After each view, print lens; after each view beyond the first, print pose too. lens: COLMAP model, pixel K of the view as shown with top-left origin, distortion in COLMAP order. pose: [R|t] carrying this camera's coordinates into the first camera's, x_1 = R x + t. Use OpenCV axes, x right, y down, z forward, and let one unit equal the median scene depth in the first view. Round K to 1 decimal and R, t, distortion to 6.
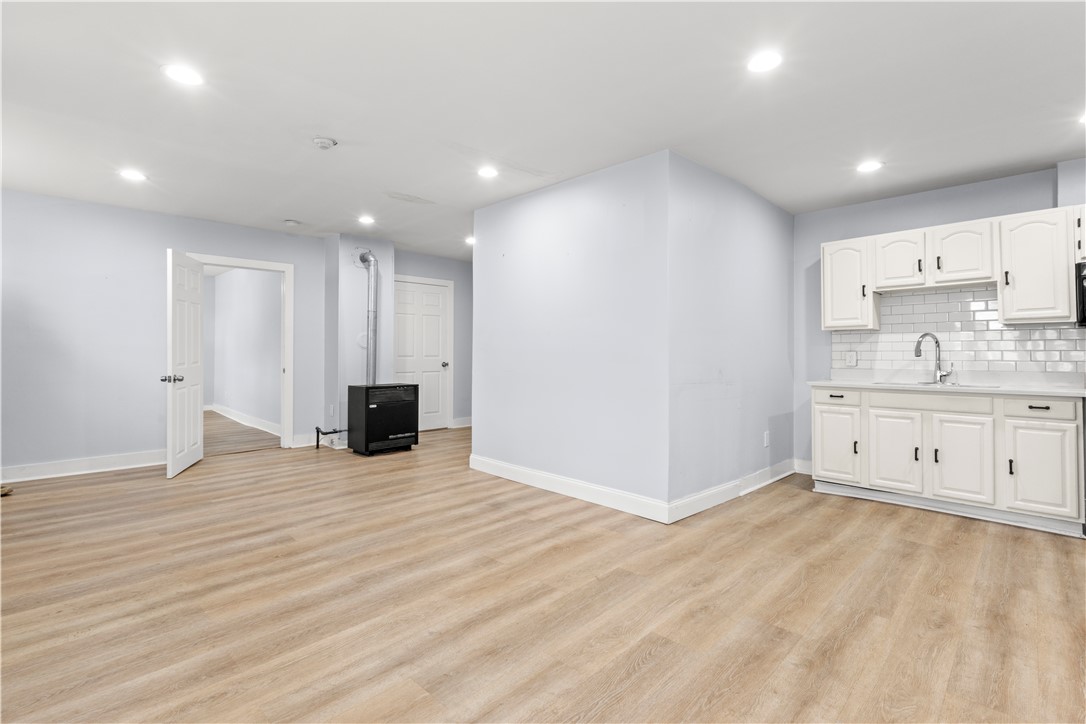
lens RADIAL K [[502.8, 0, 555.8], [0, 502.8, 351.9], [0, 0, 1]] dist [0.000305, 0.002429]
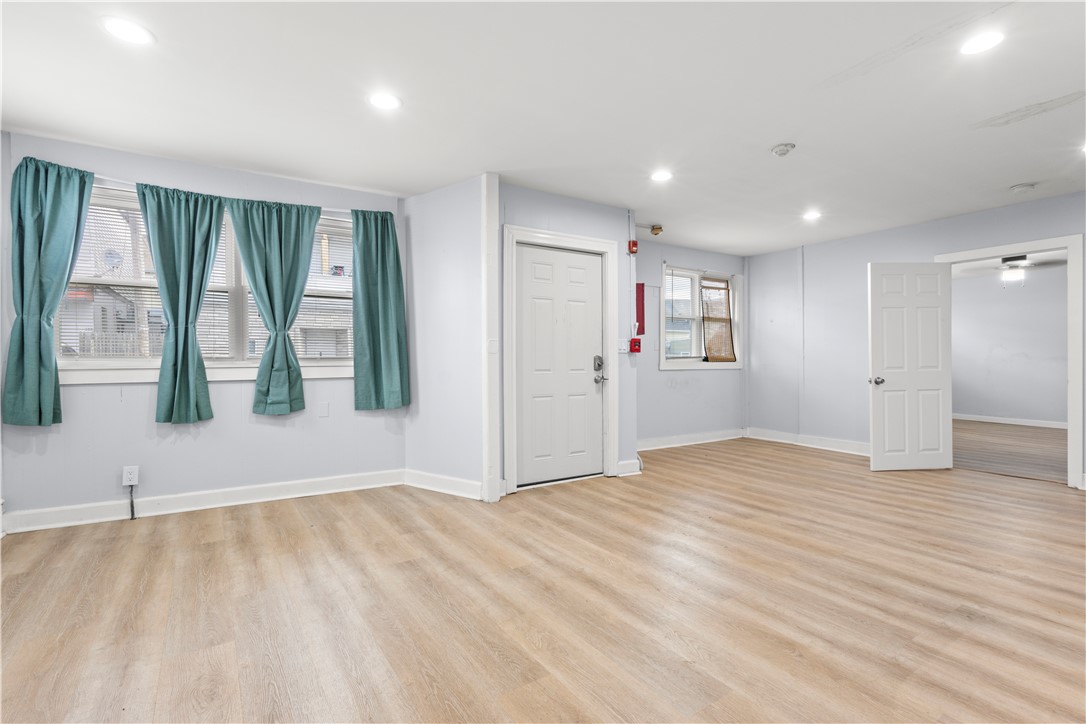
lens RADIAL K [[502.8, 0, 533.1], [0, 502.8, 359.9], [0, 0, 1]] dist [0.000305, 0.002429]
pose [[-0.234587, 0.001675, -0.972094, 0.663952], [-0.002237, 0.999995, 0.002263, 0.011922], [0.972092, 0.002705, -0.234583, 0.753692]]
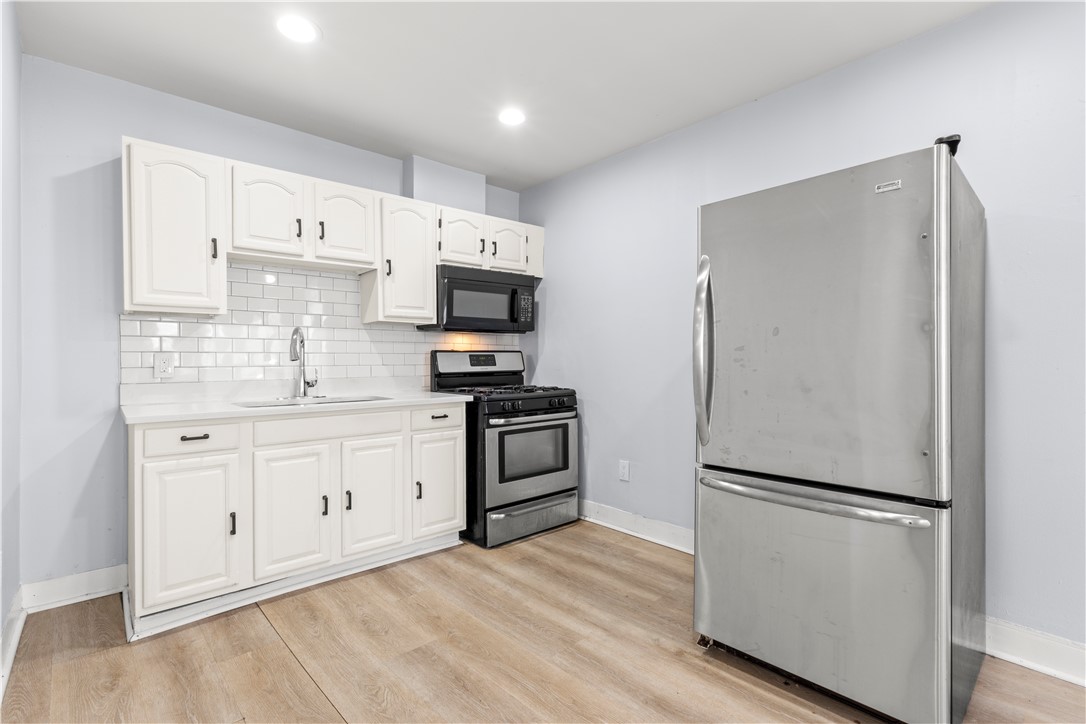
lens RADIAL K [[502.8, 0, 535.2], [0, 502.8, 358.1], [0, 0, 1]] dist [0.000305, 0.002429]
pose [[0.069314, -0.002526, 0.997592, 0.078832], [-0.004410, 0.999986, 0.002838, 0.003008], [-0.997585, -0.004596, 0.069302, 0.793724]]
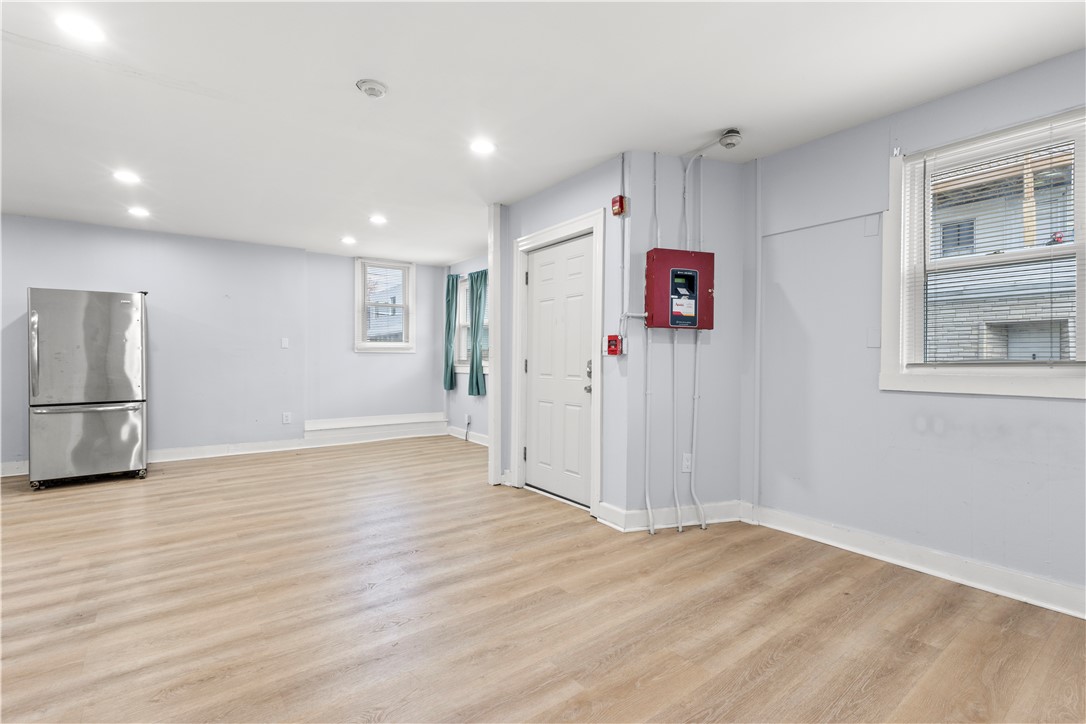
lens RADIAL K [[502.8, 0, 555.8], [0, 502.8, 361.9], [0, 0, 1]] dist [0.000305, 0.002429]
pose [[-0.988151, -0.006970, 0.153329, -0.876322], [-0.005961, 0.999957, 0.007037, -0.000666], [-0.153372, 0.006040, -0.988150, 1.745073]]
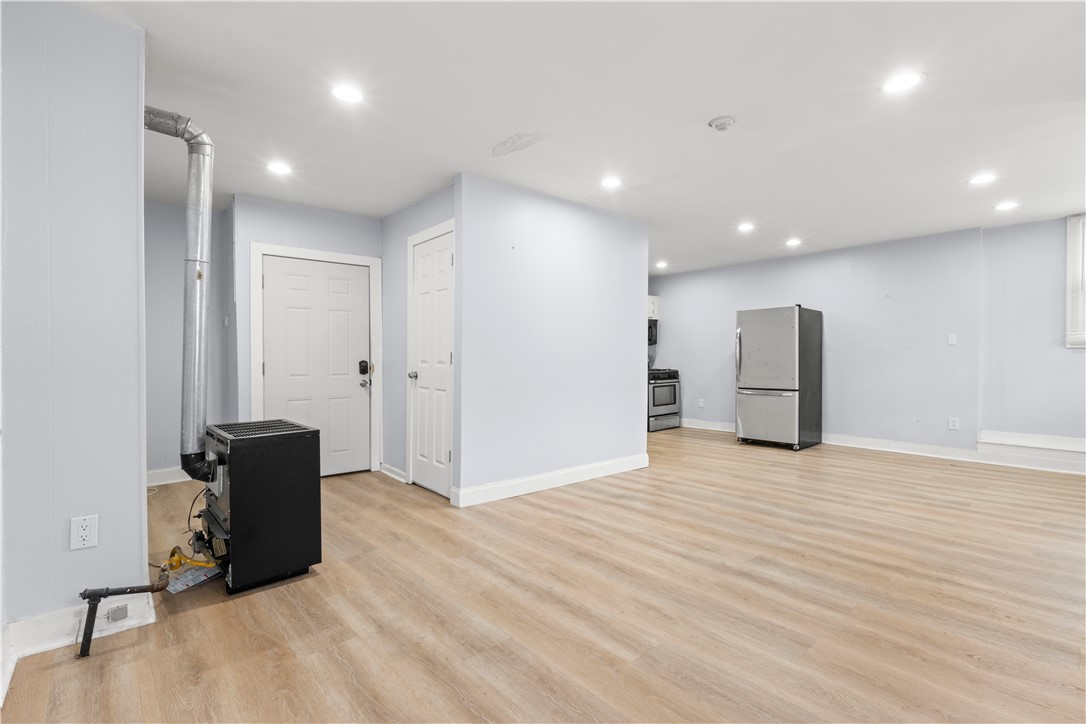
lens RADIAL K [[502.8, 0, 531.3], [0, 502.8, 362.9], [0, 0, 1]] dist [0.000305, 0.002429]
pose [[0.102615, -0.016383, 0.994586, -1.416304], [0.001458, 0.999866, 0.016319, -0.002874], [-0.994720, -0.000224, 0.102625, 1.259427]]
